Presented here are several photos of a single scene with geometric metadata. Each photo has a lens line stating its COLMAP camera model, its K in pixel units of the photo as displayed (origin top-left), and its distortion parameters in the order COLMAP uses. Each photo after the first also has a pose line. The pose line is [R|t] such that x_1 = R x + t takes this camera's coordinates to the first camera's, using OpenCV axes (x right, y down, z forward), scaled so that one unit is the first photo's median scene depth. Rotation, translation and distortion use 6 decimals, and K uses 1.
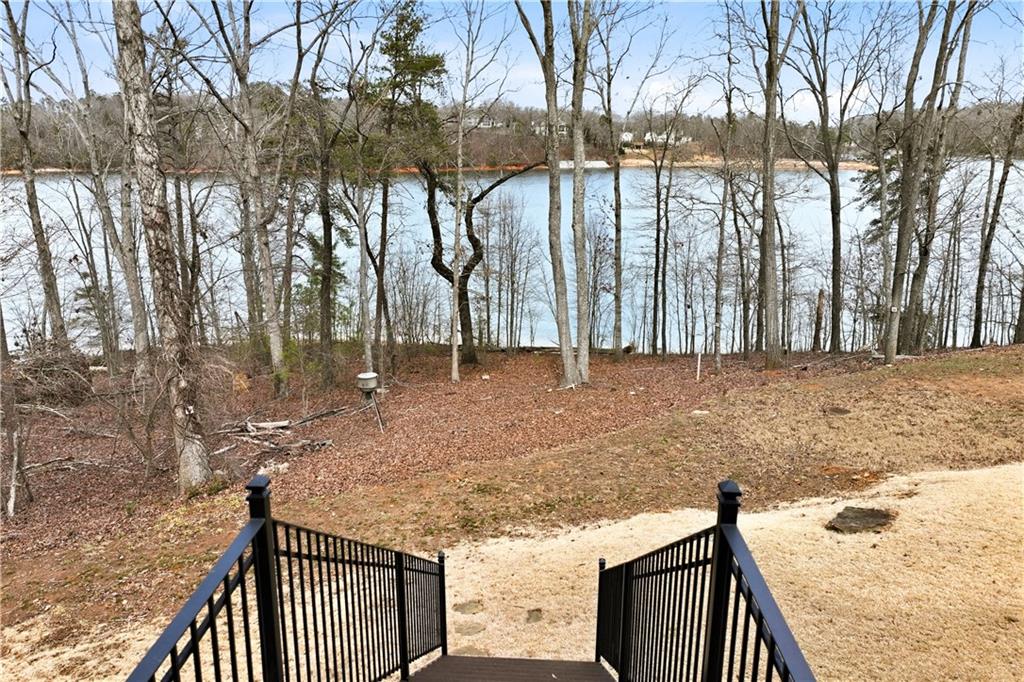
lens RADIAL K [[685.5, 0, 512.0], [0, 685.5, 341.0], [0, 0, 1]] dist [-0.003371, -0.002163]
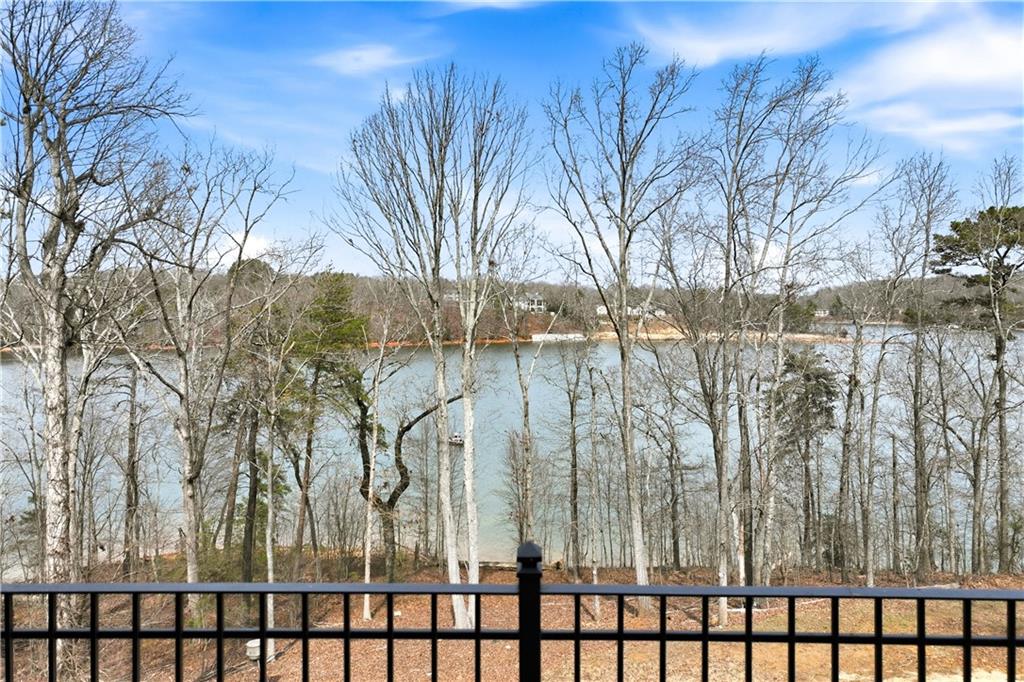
lens RADIAL K [[685.5, 0, 512.0], [0, 685.5, 341.0], [0, 0, 1]] dist [-0.003371, -0.002163]
pose [[0.999627, -0.004009, 0.027014, 0.094859], [0.010387, 0.970644, -0.240295, -0.083075], [-0.025258, 0.240486, 0.970324, -0.108587]]
